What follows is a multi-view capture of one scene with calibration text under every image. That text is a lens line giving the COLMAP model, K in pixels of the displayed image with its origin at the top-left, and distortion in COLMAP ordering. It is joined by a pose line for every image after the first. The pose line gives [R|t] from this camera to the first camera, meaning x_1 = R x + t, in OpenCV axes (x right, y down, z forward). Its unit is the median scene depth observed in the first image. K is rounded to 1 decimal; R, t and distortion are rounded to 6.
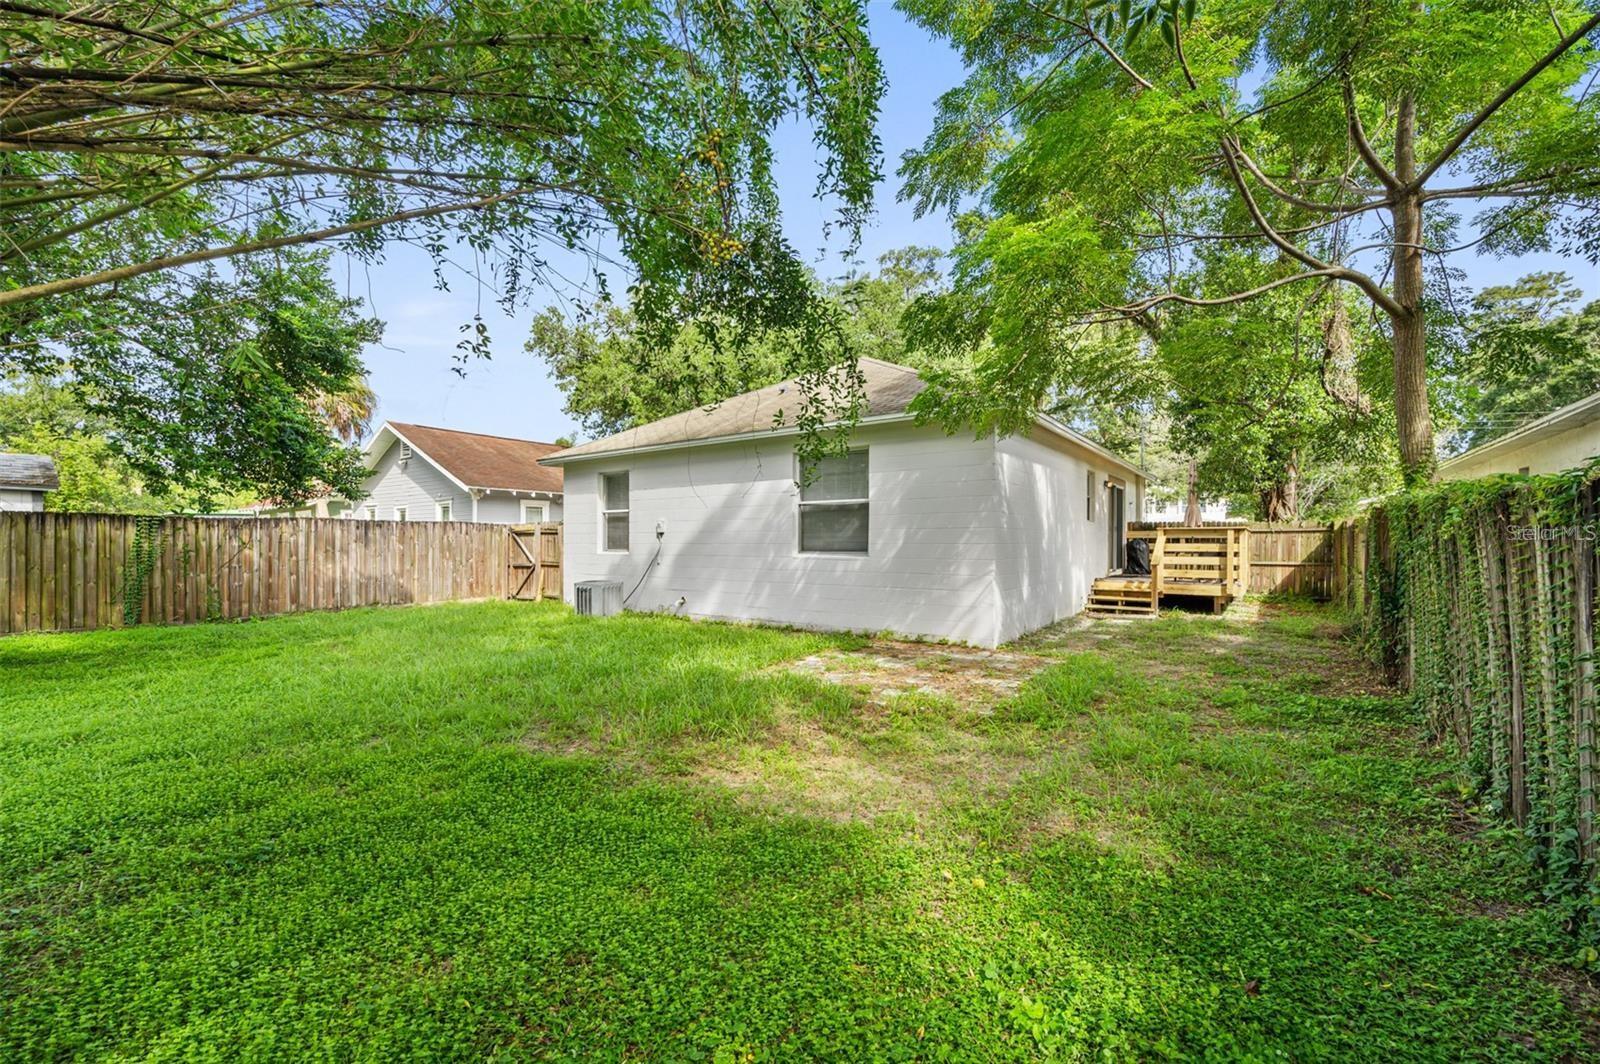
lens RADIAL K [[642.6, 0, 800.9], [0, 642.6, 532.7], [0, 0, 1]] dist [0.003048, -0.002846]
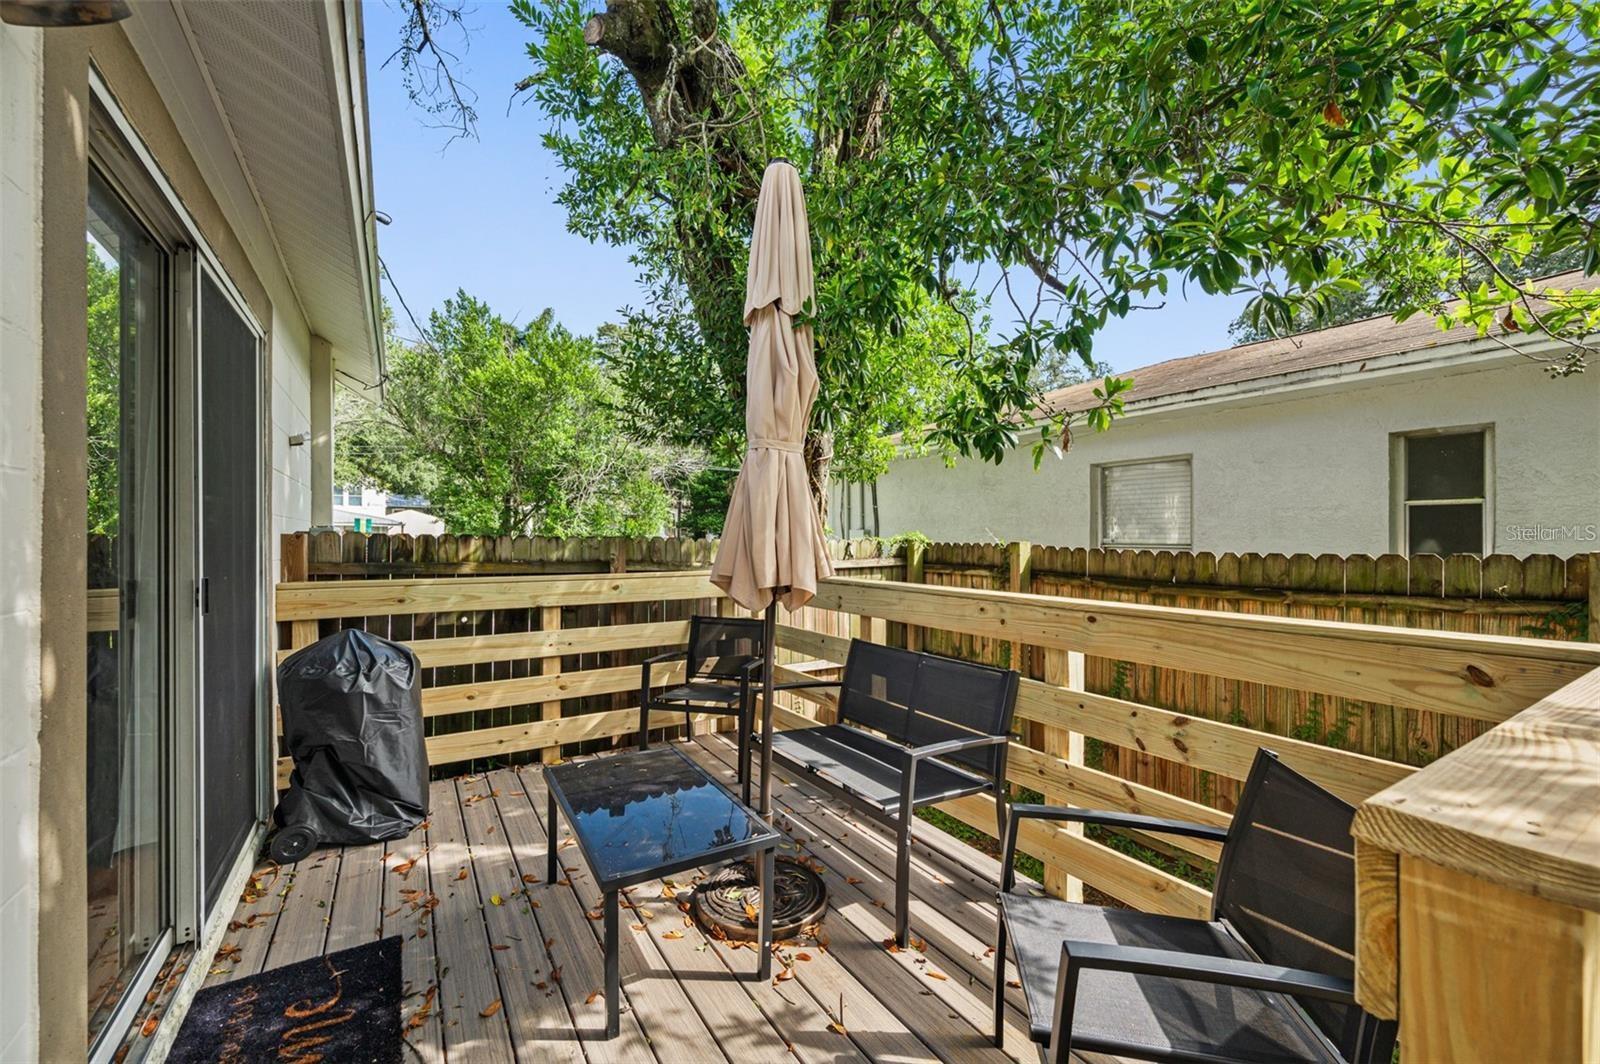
lens RADIAL K [[642.6, 0, 800.7], [0, 642.6, 536.0], [0, 0, 1]] dist [0.003048, -0.002846]
pose [[0.363533, 0.000298, 0.931581, 0.394140], [0.001858, 0.999998, -0.001045, -0.016416], [-0.931579, 0.002111, 0.363532, 0.802939]]
